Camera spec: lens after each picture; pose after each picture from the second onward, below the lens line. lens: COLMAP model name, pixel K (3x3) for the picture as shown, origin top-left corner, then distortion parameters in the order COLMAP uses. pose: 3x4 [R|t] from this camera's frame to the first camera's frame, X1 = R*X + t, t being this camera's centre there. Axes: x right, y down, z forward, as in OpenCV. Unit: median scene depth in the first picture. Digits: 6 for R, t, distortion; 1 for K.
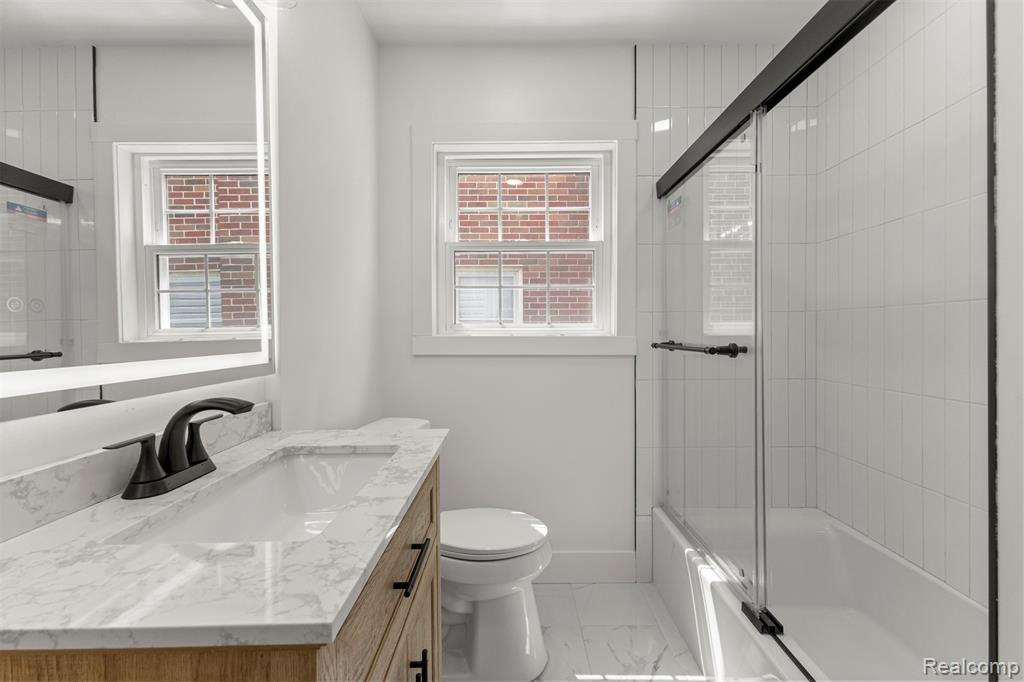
lens RADIAL K [[434.1, 0, 512.5], [0, 434.1, 338.0], [0, 0, 1]] dist [0.014415, -0.005423]
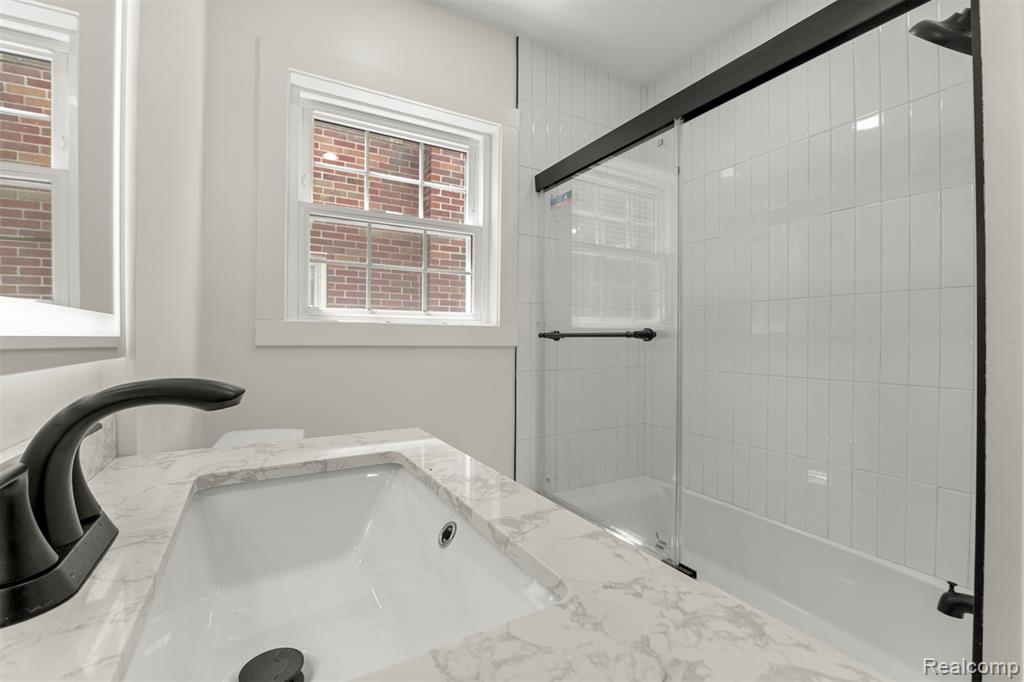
lens RADIAL K [[438.2, 0, 512.0], [0, 438.2, 341.0], [0, 0, 1]] dist [-0.019710, 0.000020]
pose [[0.867022, 0.006444, 0.498229, -0.292693], [-0.002325, 0.999958, -0.008887, 0.049040], [-0.498265, 0.006547, 0.867000, 0.194660]]
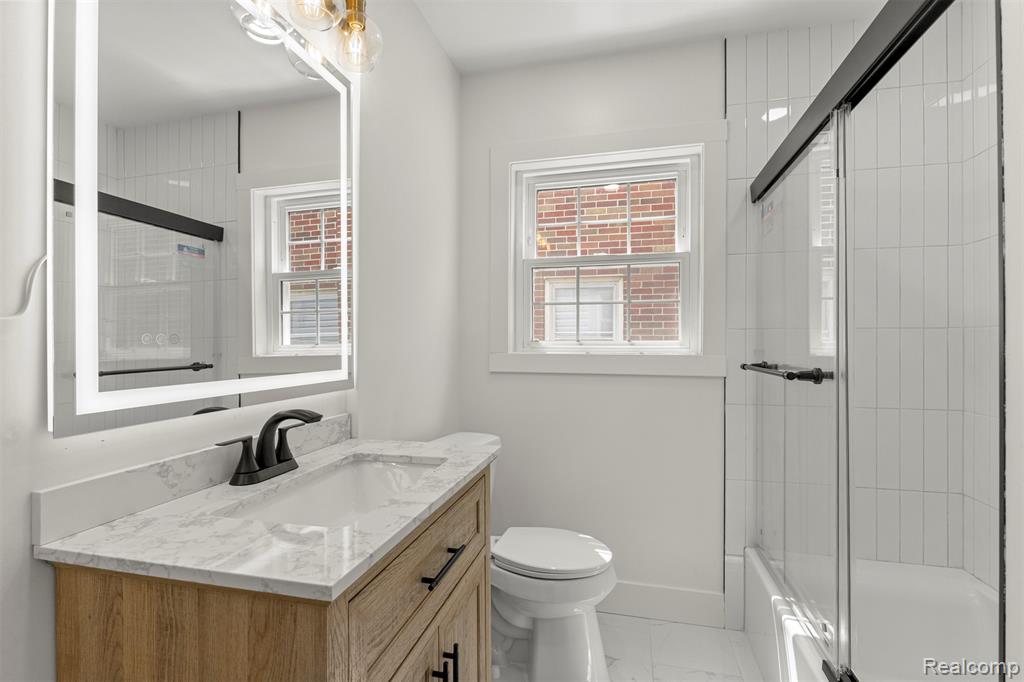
lens RADIAL K [[464.4, 0, 511.7], [0, 464.4, 344.7], [0, 0, 1]] dist [-0.001650, -0.000785]
pose [[0.969508, 0.004815, -0.245012, 0.117573], [-0.007513, 0.999921, -0.010079, -0.018688], [0.244944, 0.011613, 0.969468, -0.062304]]
